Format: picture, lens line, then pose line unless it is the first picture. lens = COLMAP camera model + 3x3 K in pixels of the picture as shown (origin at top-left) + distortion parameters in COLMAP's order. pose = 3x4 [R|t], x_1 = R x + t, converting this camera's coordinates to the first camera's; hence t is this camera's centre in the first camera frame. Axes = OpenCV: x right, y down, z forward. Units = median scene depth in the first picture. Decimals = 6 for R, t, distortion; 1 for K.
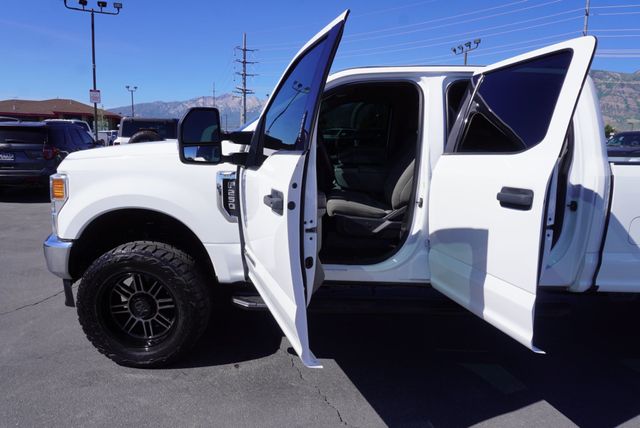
lens RADIAL K [[427.4, 0, 319.5], [0, 427.4, 215.0], [0, 0, 1]] dist [-0.036490, 0.036897]
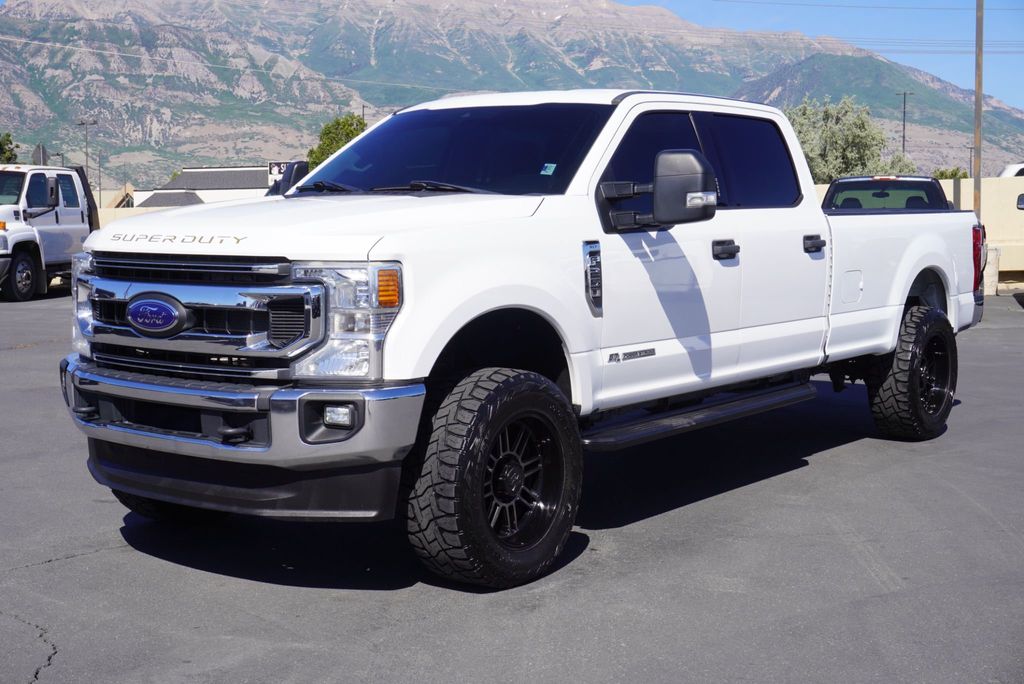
lens RADIAL K [[1408.3, 0, 512.4], [0, 1408.3, 342.0], [0, 0, 1]] dist [0.030701, 0.024872]
pose [[0.565245, -0.096708, 0.819235, -1.858367], [0.159770, 0.987134, 0.006292, 0.017762], [-0.809303, 0.127333, 0.573424, -0.128073]]
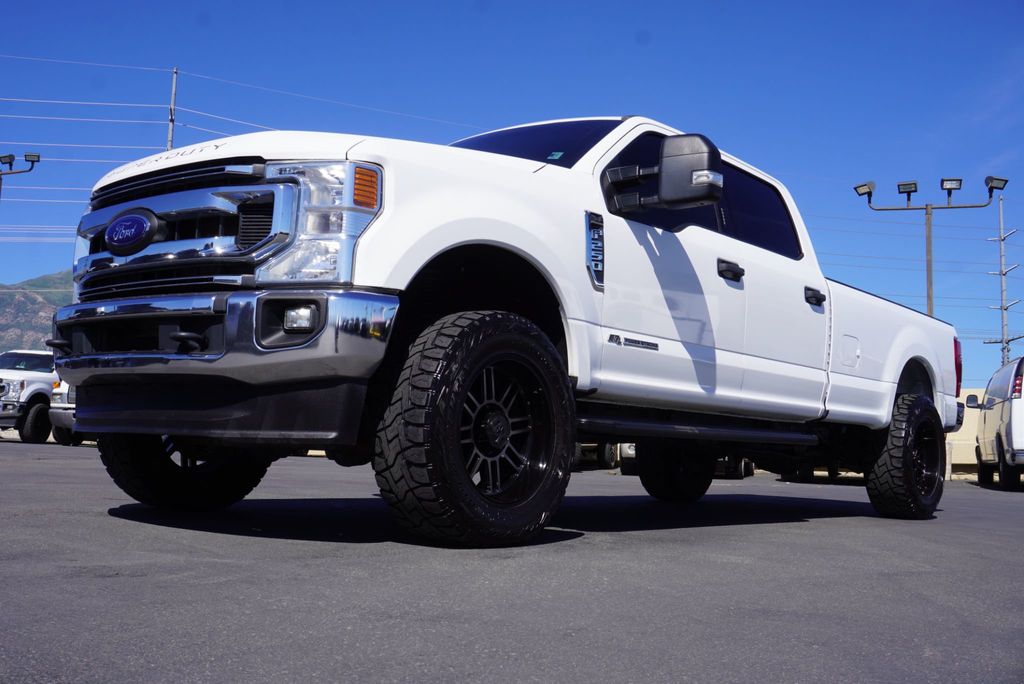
lens RADIAL K [[1042.5, 0, 512.1], [0, 1042.5, 336.6], [0, 0, 1]] dist [0.006638, 0.009646]
pose [[0.606546, 0.092859, 0.789607, -1.362368], [0.110814, 0.973588, -0.199618, 0.343829], [-0.787288, 0.208577, 0.580236, 0.181237]]
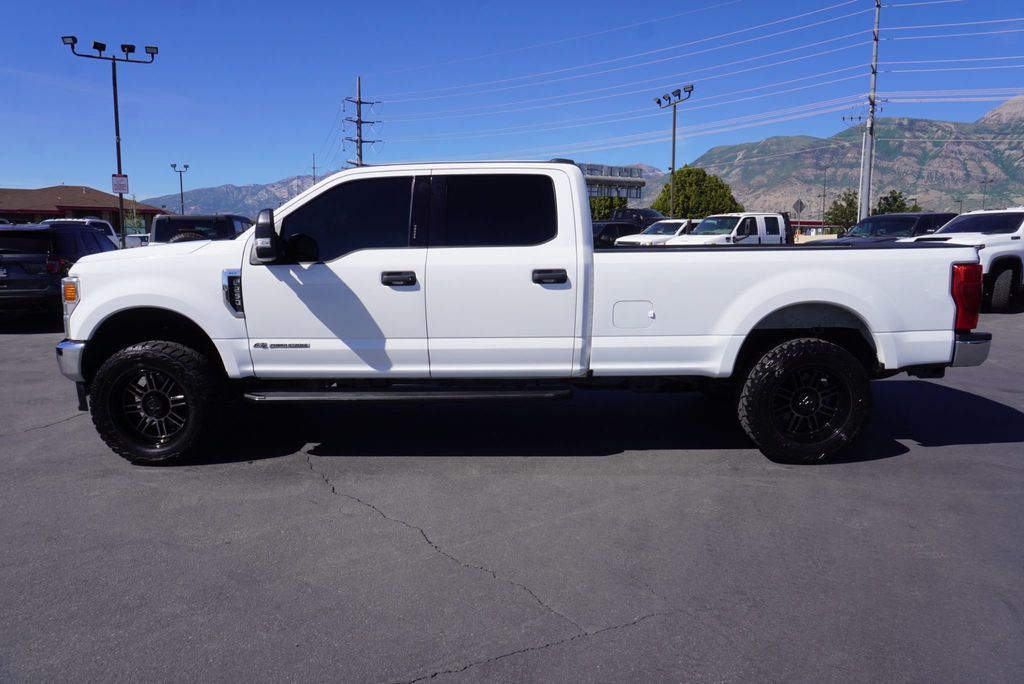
lens RADIAL K [[684.8, 0, 505.4], [0, 684.8, 343.0], [0, 0, 1]] dist [-0.034682, 0.041778]
pose [[0.999337, -0.029839, 0.020879, 0.368709], [0.030336, 0.999253, -0.023925, 0.122600], [-0.020150, 0.024542, 0.999496, -0.613315]]
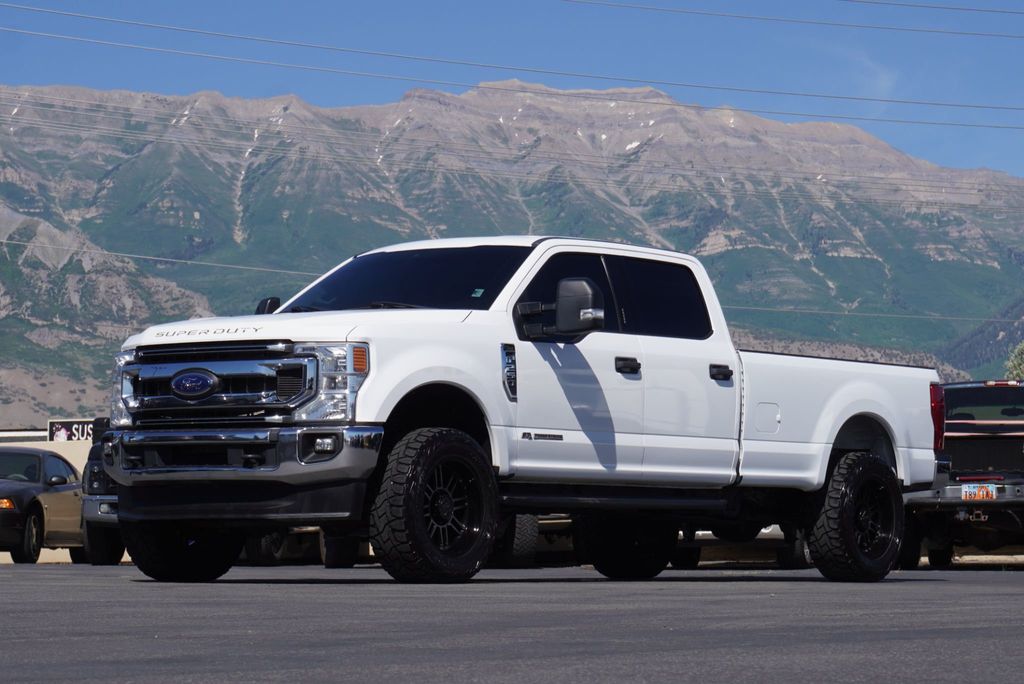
lens RADIAL K [[3143.6, 0, 557.0], [0, 3143.6, 342.2], [0, 0, 1]] dist [0.136879, 0.096004]
pose [[0.560271, 0.040290, 0.827329, -4.916118], [0.155908, 0.975834, -0.153103, 0.804289], [-0.813504, 0.214767, 0.540450, -2.312969]]
